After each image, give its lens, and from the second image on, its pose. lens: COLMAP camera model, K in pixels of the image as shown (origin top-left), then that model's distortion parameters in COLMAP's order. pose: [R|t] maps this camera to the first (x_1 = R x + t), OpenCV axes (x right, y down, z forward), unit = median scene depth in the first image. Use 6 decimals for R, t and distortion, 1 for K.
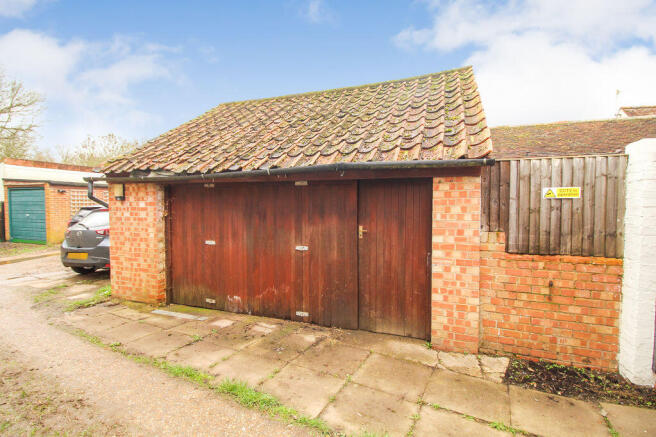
lens RADIAL K [[317.9, 0, 350.0], [0, 317.9, 218.0], [0, 0, 1]] dist [-0.011720, -0.001554]
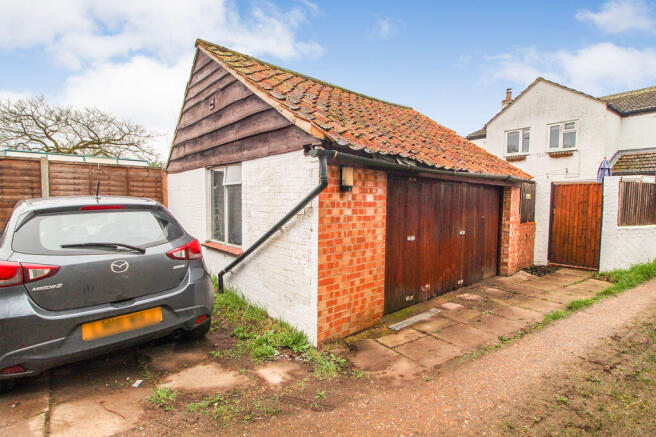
lens RADIAL K [[317.9, 0, 329.6], [0, 317.9, 218.1], [0, 0, 1]] dist [-0.011720, -0.001554]
pose [[0.480821, -0.041486, 0.875837, -1.371914], [0.026582, 0.999111, 0.032733, -0.023125], [-0.876416, 0.007543, 0.481496, 0.725849]]
